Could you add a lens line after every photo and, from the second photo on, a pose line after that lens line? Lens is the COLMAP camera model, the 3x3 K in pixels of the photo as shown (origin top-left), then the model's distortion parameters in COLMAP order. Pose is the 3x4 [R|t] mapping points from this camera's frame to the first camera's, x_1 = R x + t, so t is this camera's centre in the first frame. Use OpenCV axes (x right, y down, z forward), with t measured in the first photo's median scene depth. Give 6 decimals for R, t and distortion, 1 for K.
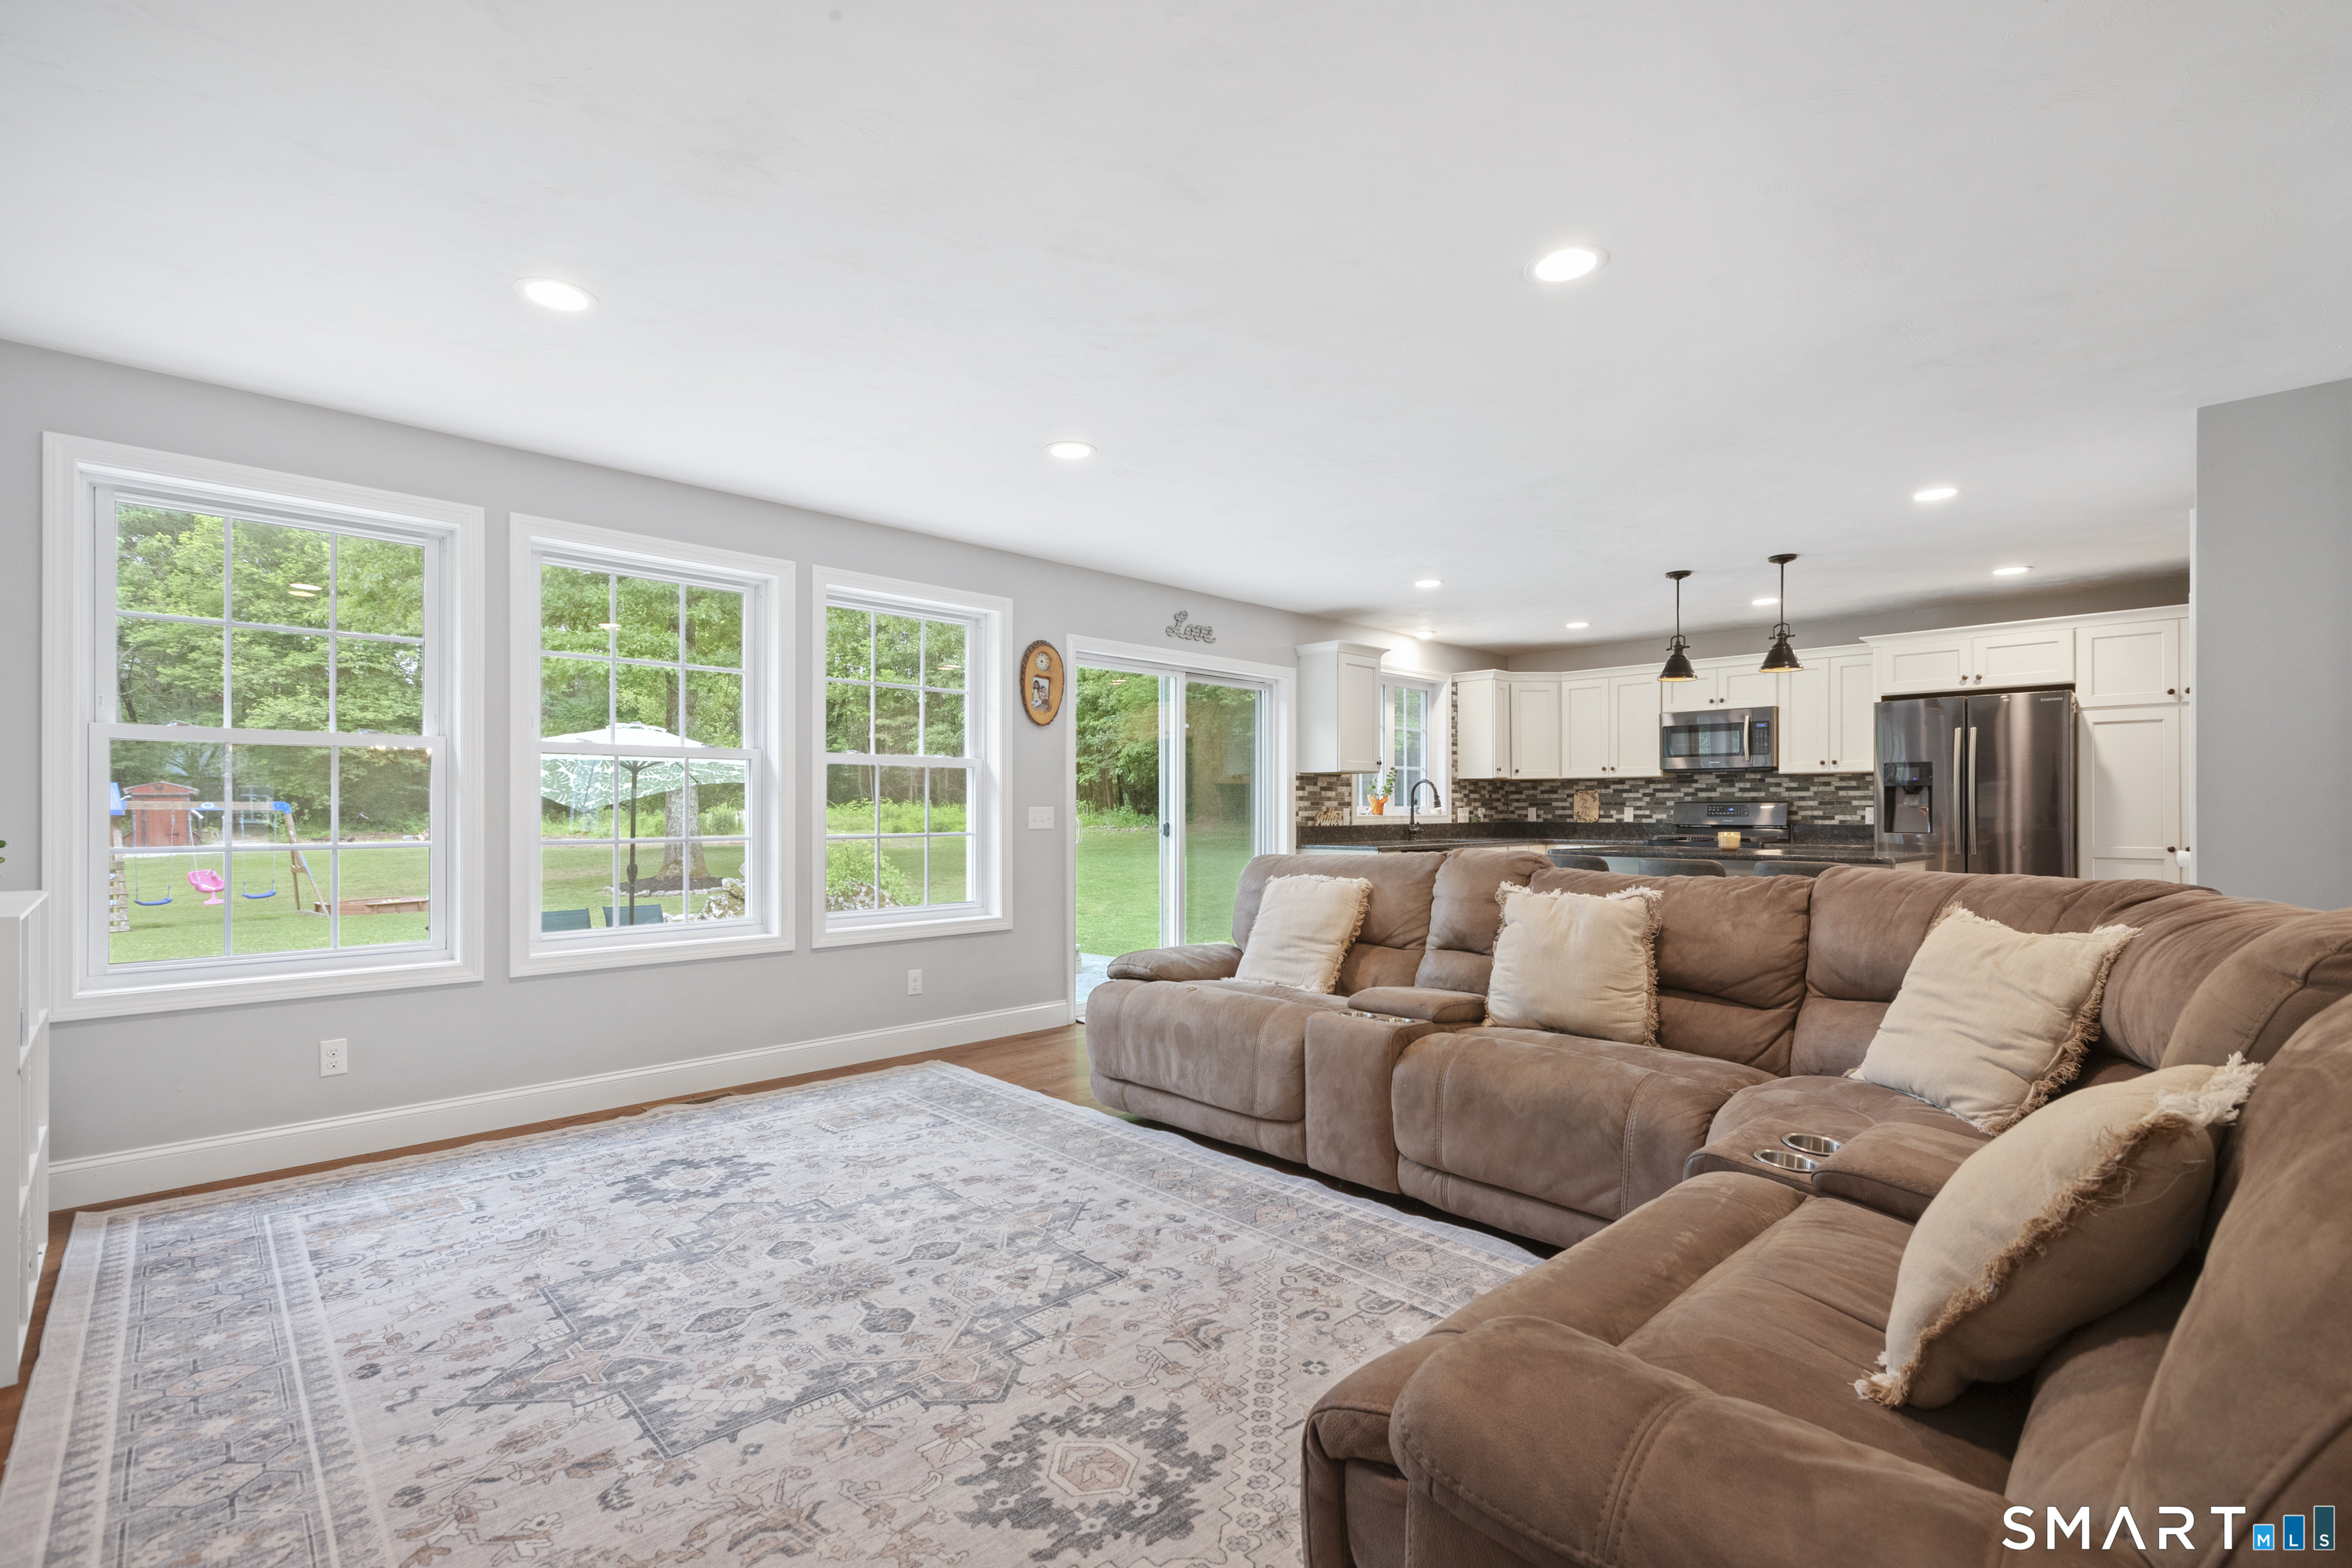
lens RADIAL K [[1050.2, 0, 1174.3], [0, 1050.2, 806.8], [0, 0, 1]] dist [0.005947, -0.001850]
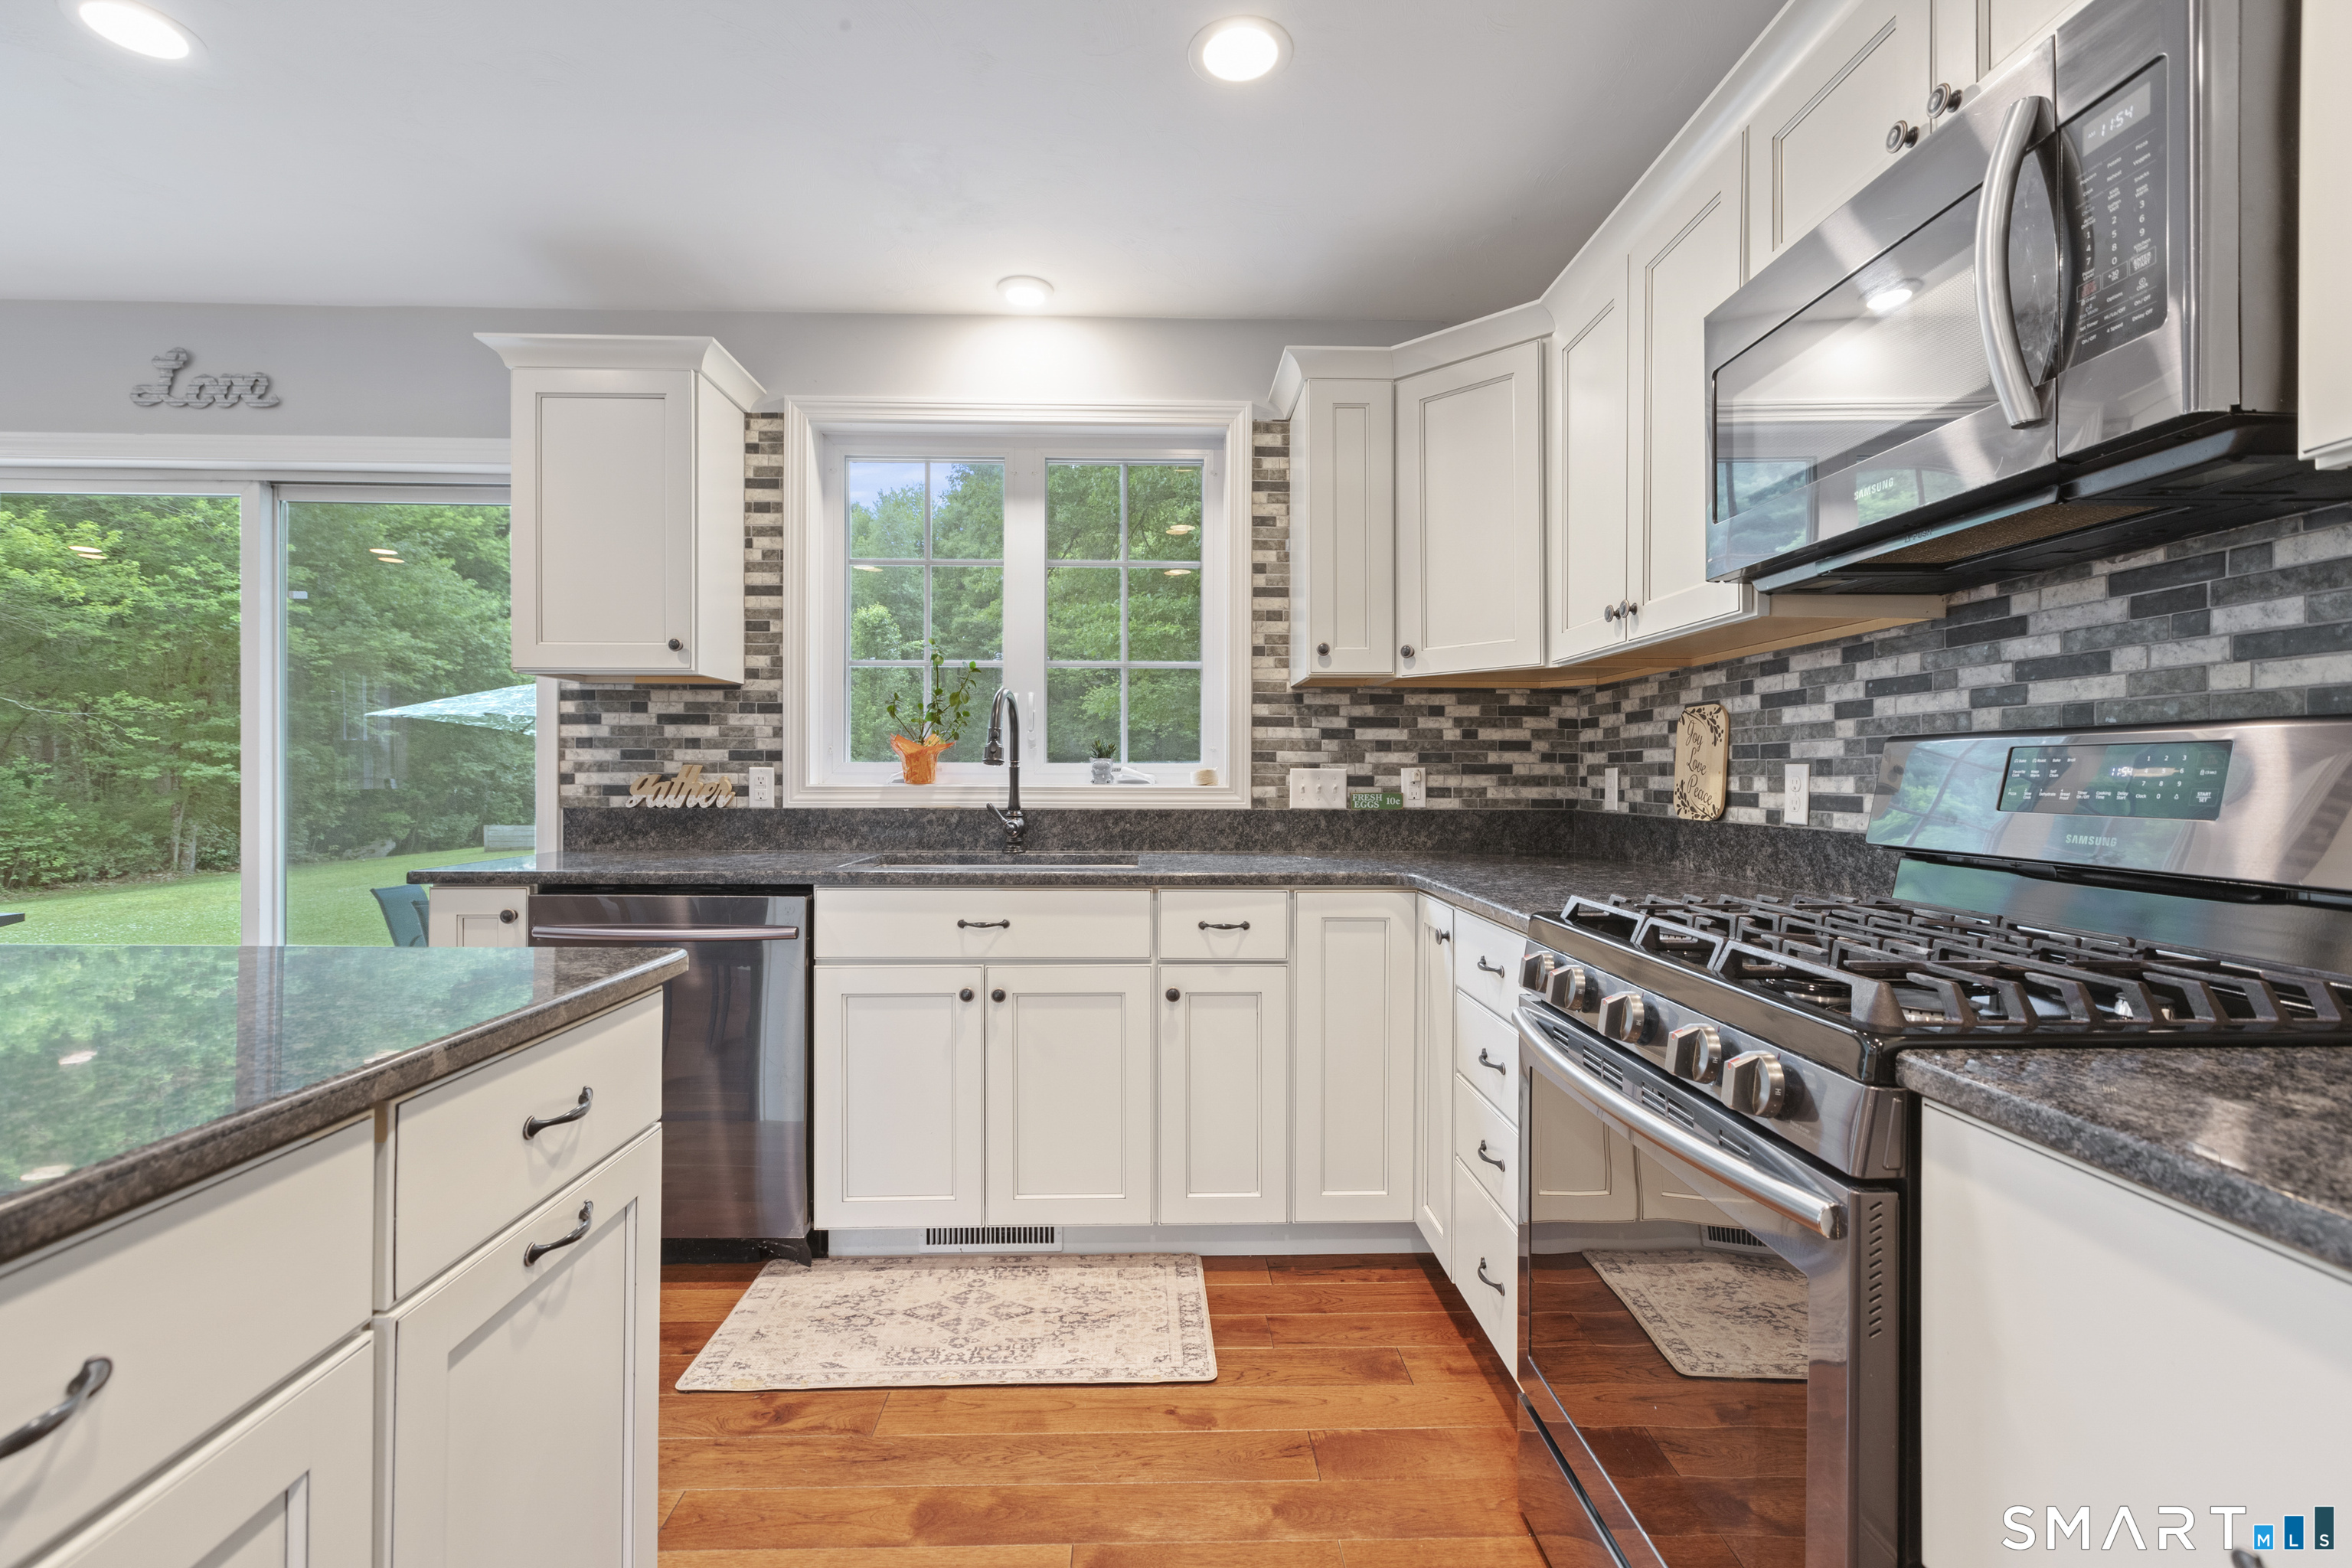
lens RADIAL K [[1050.2, 0, 1164.9], [0, 1050.2, 775.3], [0, 0, 1]] dist [0.005947, -0.001850]
pose [[0.722710, 0.004193, -0.691139, 0.819234], [-0.002767, 0.999991, 0.003173, 0.004471], [0.691146, -0.000381, 0.722715, 1.195536]]
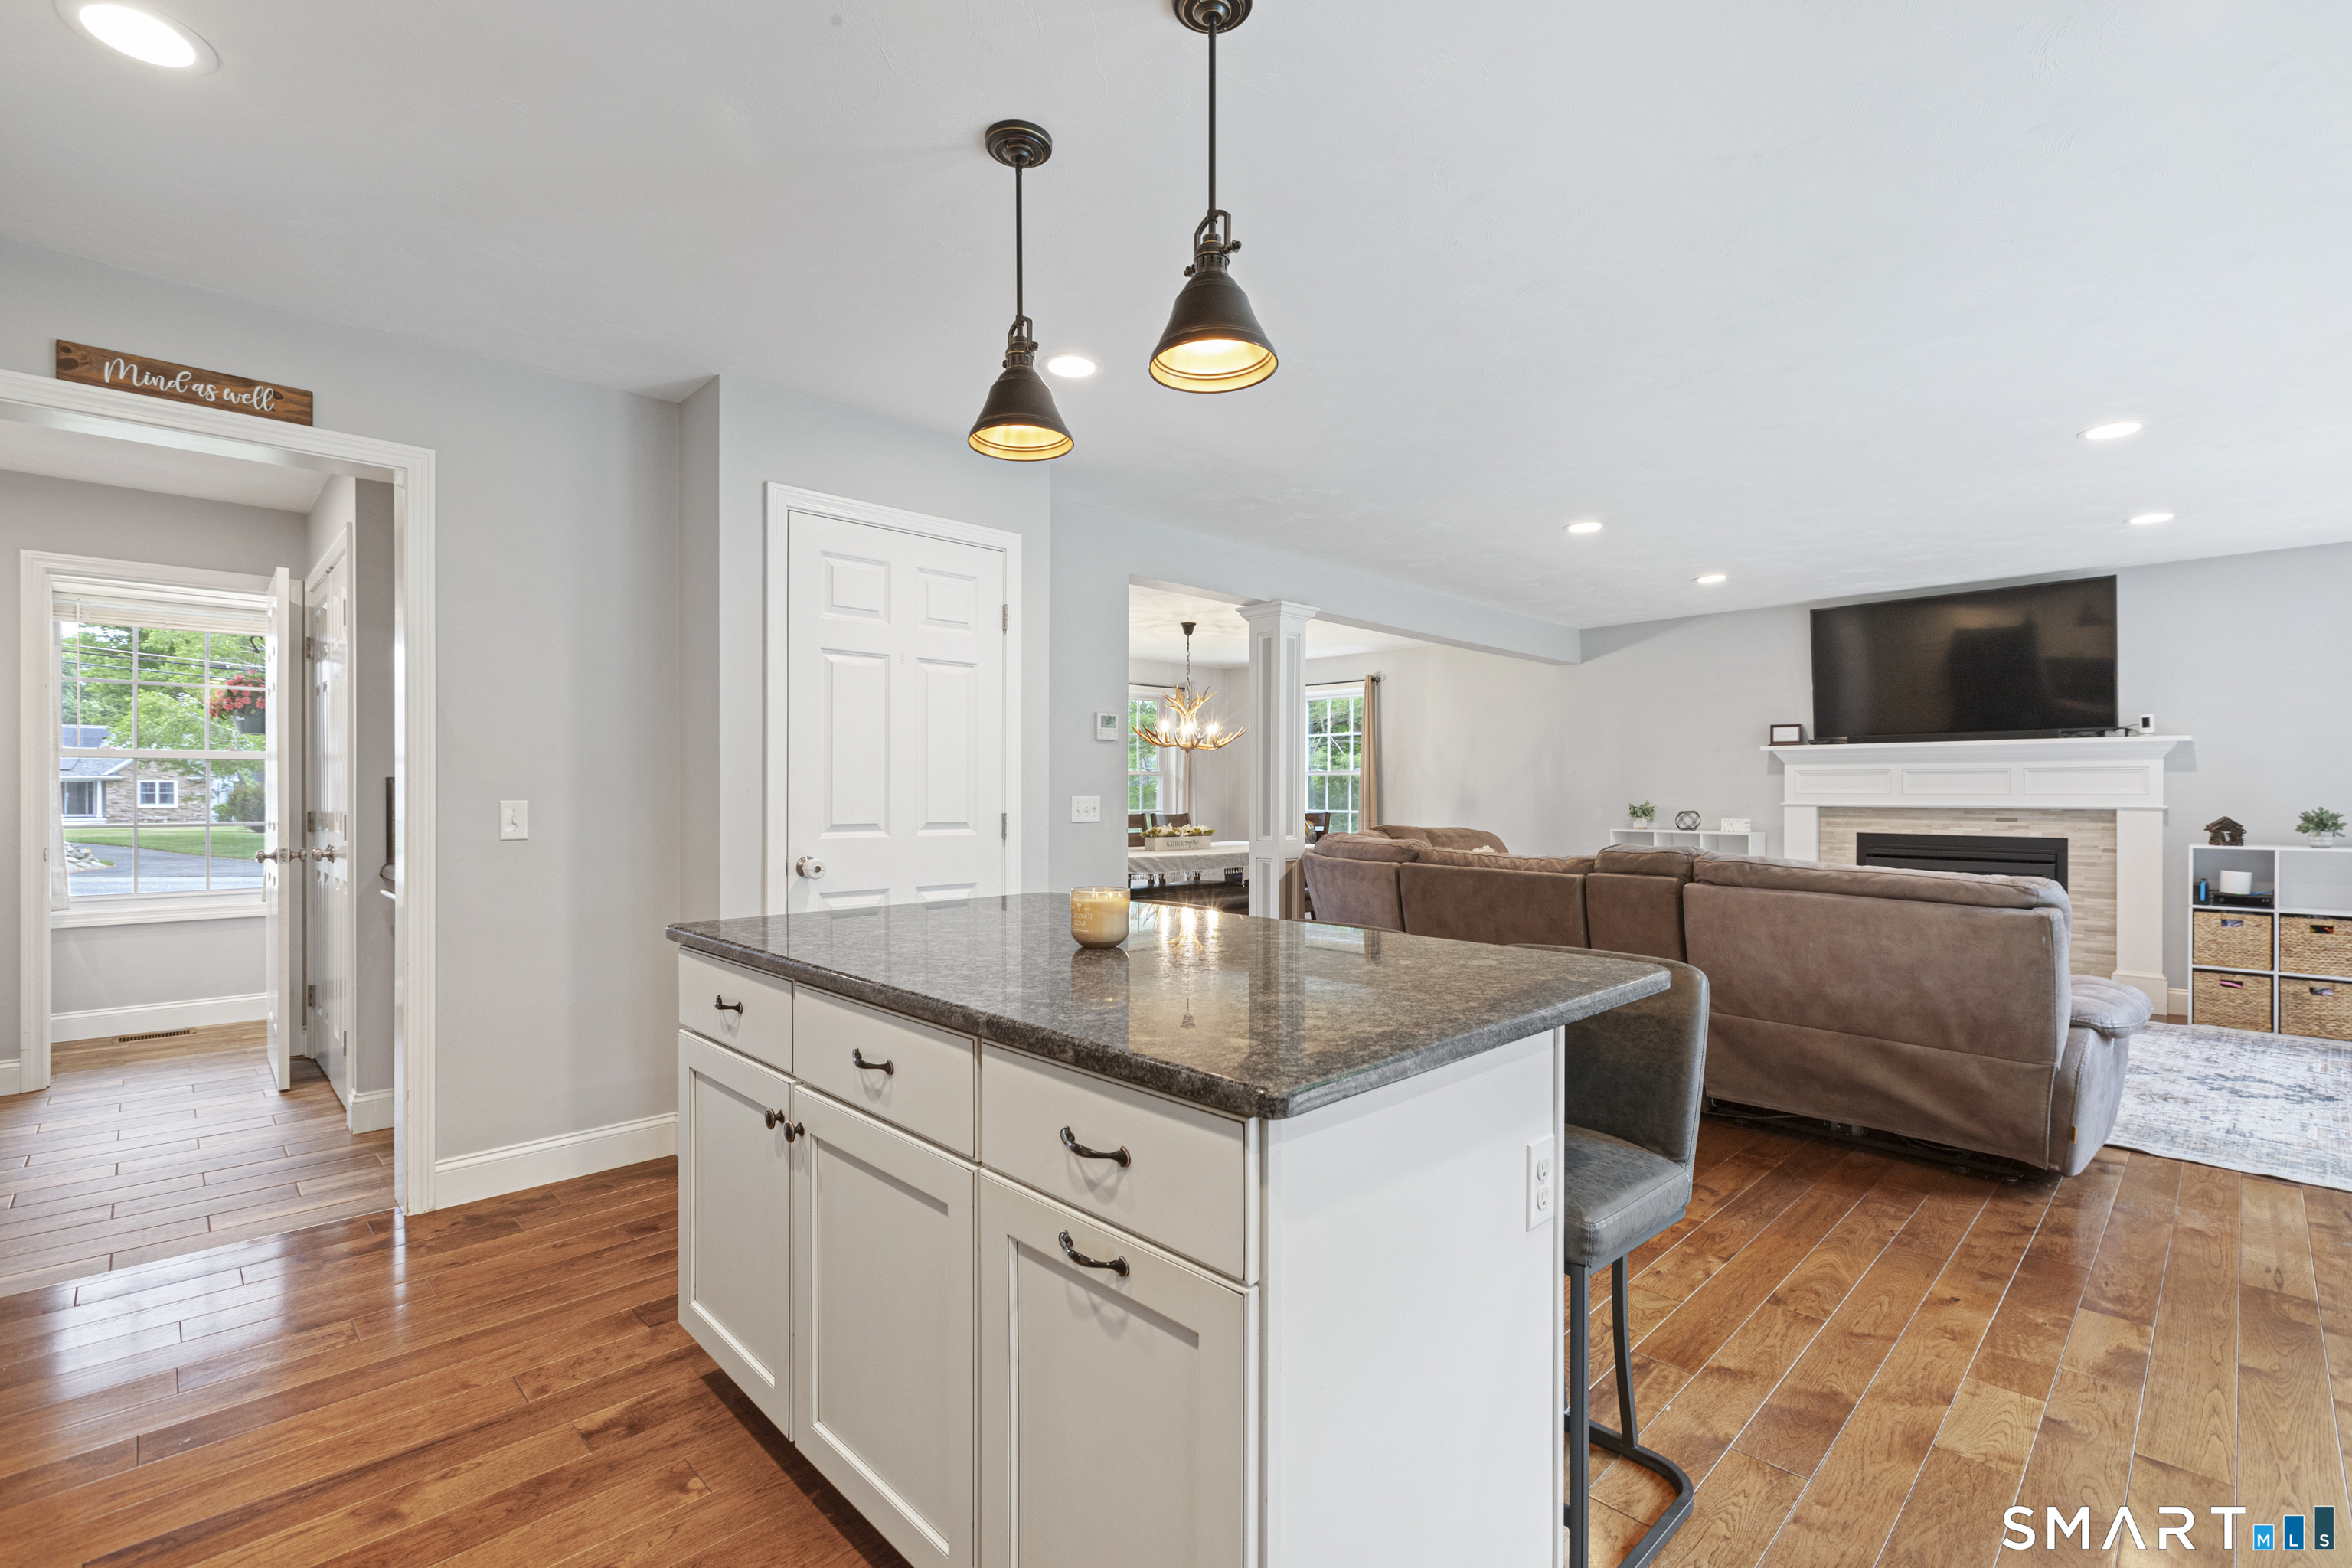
lens RADIAL K [[1050.2, 0, 1173.5], [0, 1050.2, 792.8], [0, 0, 1]] dist [0.005947, -0.001850]
pose [[-0.999933, -0.001111, 0.011545, 0.566471], [-0.001149, 0.999994, -0.003234, -0.005311], [-0.011541, -0.003247, -0.999928, 1.499776]]
